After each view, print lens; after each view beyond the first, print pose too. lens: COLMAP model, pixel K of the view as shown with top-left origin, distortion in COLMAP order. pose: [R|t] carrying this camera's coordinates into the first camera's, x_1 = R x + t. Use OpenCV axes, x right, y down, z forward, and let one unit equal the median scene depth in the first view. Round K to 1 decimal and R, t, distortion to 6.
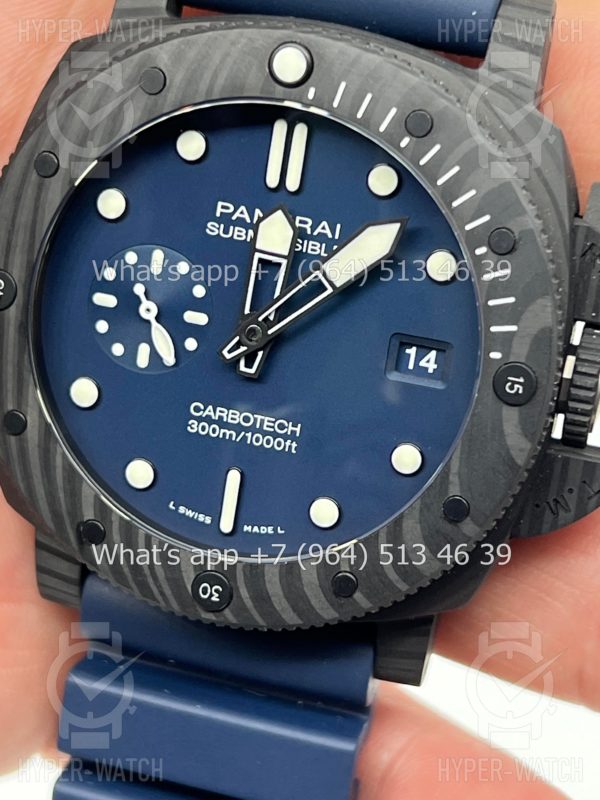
lens RADIAL K [[1854.7, 0, 302.5], [0, 1854.7, 409.3], [0, 0, 1]] dist [0.242046, -0.325166]
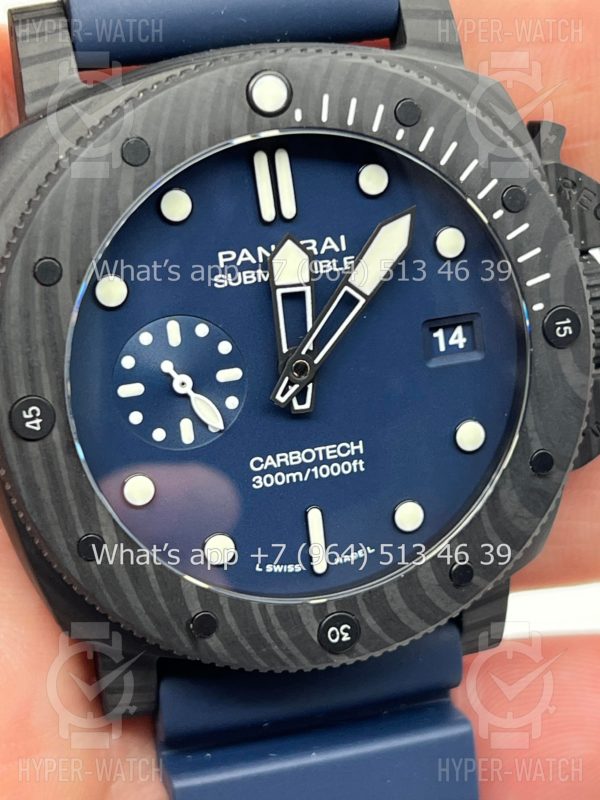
lens RADIAL K [[1841.8, 0, 297.9], [0, 1841.8, 412.8], [0, 0, 1]] dist [0.225029, -0.103544]
pose [[0.864547, -0.341094, 0.369070, -0.390701], [0.335930, 0.938449, 0.080397, -0.096861], [-0.373776, 0.054474, 0.925918, 0.105284]]
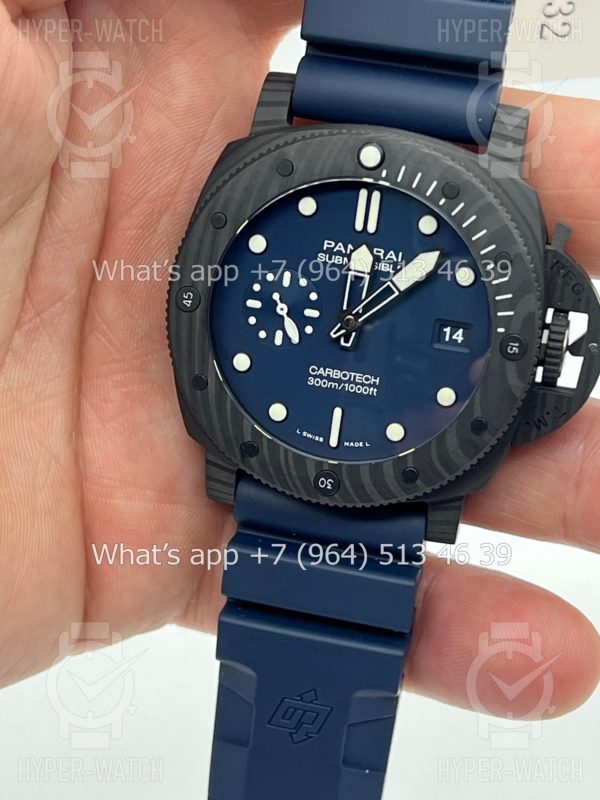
lens RADIAL K [[1784.5, 0, 316.0], [0, 1784.5, 399.5], [0, 0, 1]] dist [0.319658, 0.025081]
pose [[0.999049, -0.028973, 0.032570, -0.107515], [0.029275, 0.999532, -0.008834, 0.039613], [-0.032299, 0.009779, 0.999430, -0.547636]]
